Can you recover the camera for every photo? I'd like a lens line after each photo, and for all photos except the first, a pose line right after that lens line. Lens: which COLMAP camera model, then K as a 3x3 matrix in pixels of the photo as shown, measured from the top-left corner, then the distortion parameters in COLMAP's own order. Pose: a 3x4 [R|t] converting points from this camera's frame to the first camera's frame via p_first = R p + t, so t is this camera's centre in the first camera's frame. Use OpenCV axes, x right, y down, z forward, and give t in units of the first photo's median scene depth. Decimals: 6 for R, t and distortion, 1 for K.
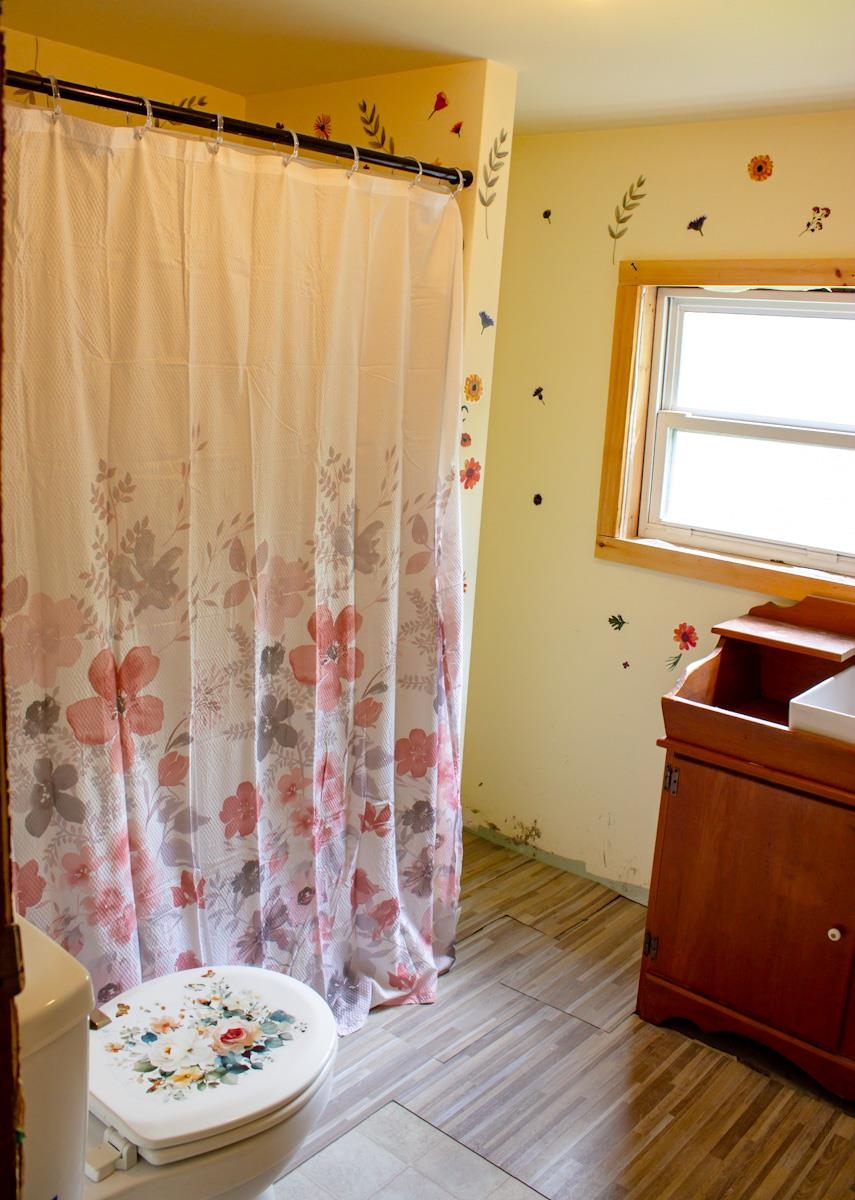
lens RADIAL K [[1104.4, 0, 427.3], [0, 1104.4, 560.3], [0, 0, 1]] dist [-0.157775, 0.152775]
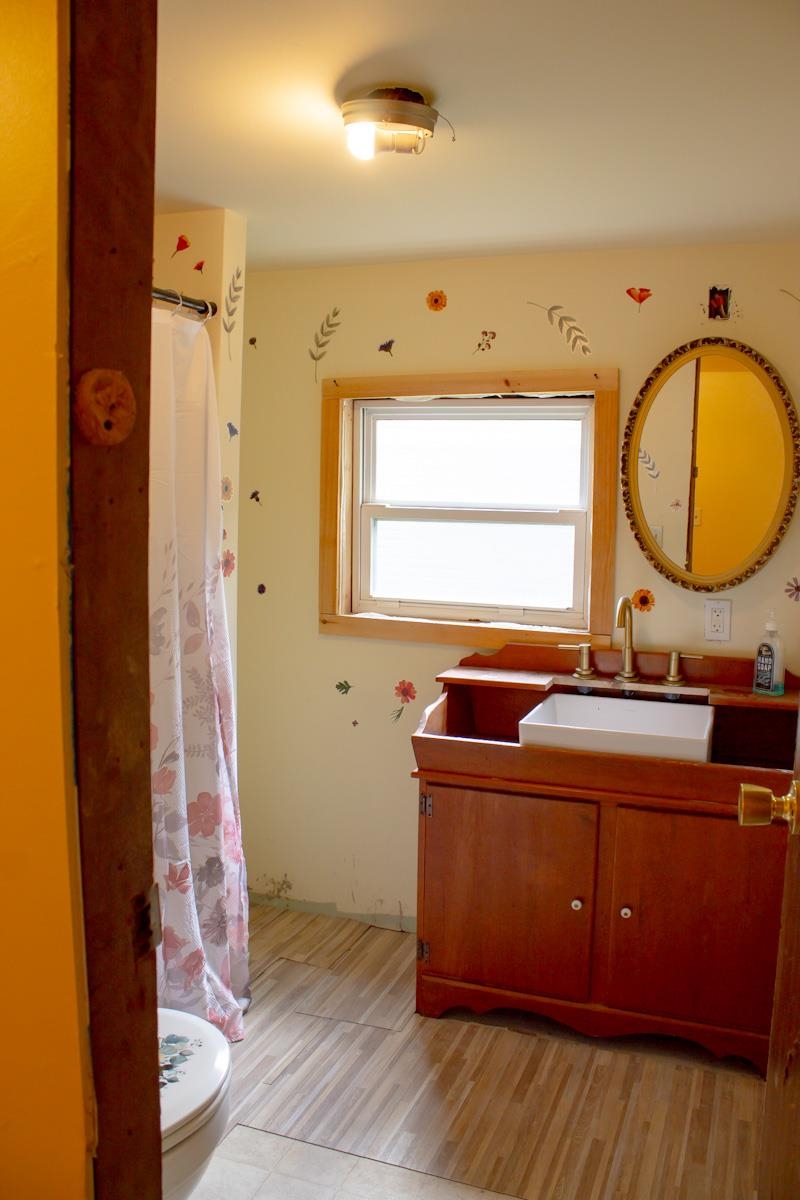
lens RADIAL K [[1043.0, 0, 400.0], [0, 1043.0, 600.0], [0, 0, 1]] dist [-0.147148, 0.134499]
pose [[0.938155, -0.079550, 0.336951, -0.163112], [0.103525, 0.993173, -0.053763, 0.036671], [-0.330374, 0.085321, 0.939986, -0.072048]]
